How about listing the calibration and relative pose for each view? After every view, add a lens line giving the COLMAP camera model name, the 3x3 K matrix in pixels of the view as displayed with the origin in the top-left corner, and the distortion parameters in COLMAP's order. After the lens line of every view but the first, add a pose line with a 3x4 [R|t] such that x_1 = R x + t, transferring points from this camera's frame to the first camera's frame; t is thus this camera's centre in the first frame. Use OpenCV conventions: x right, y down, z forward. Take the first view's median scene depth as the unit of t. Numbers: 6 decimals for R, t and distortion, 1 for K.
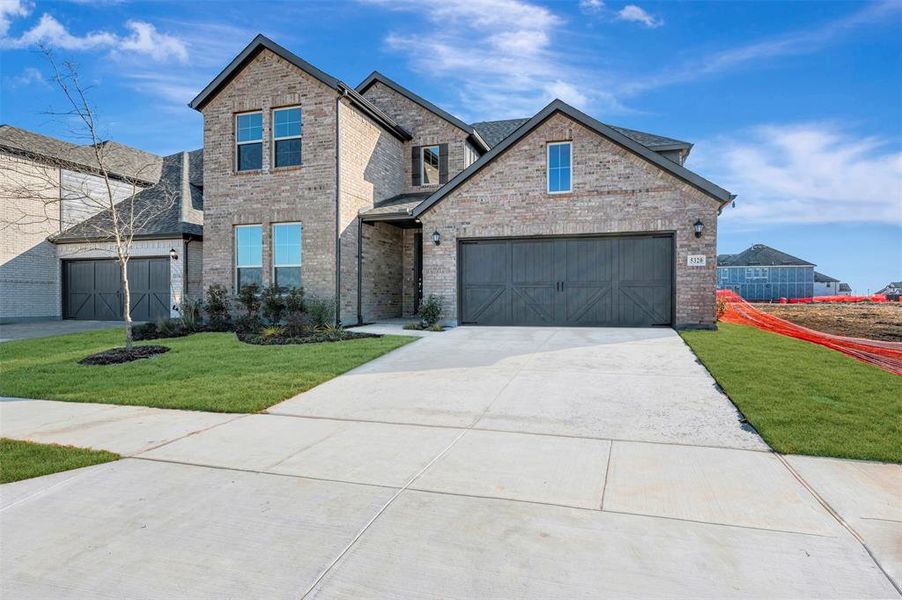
lens RADIAL K [[411.9, 0, 451.0], [0, 411.9, 296.8], [0, 0, 1]] dist [0.005807, 0.000723]
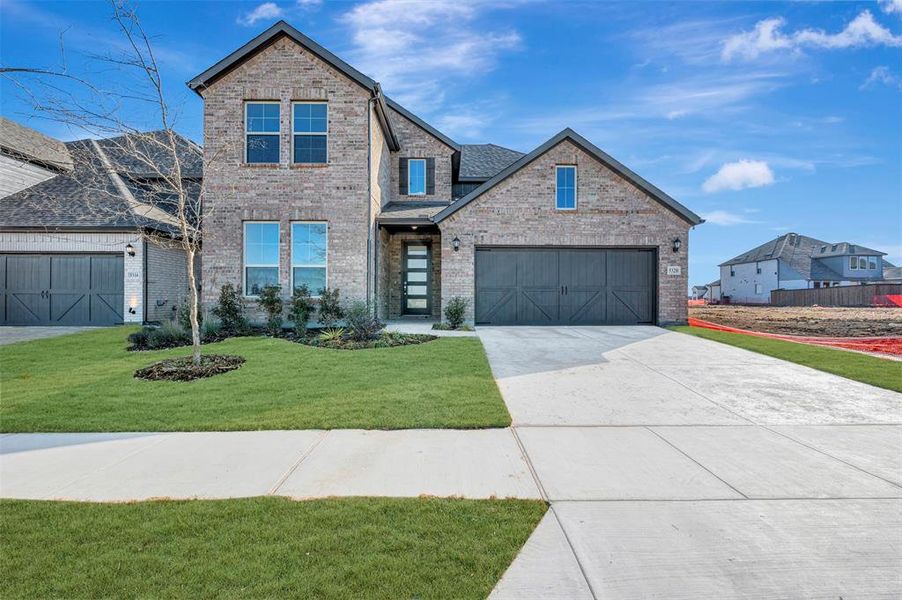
lens RADIAL K [[361.7, 0, 451.6], [0, 361.7, 298.3], [0, 0, 1]] dist [0.006758, -0.001135]
pose [[0.966965, 0.004149, 0.254875, -0.289565], [-0.002935, 0.999982, -0.005145, 0.002937], [-0.254892, 0.004227, 0.966960, 0.098668]]
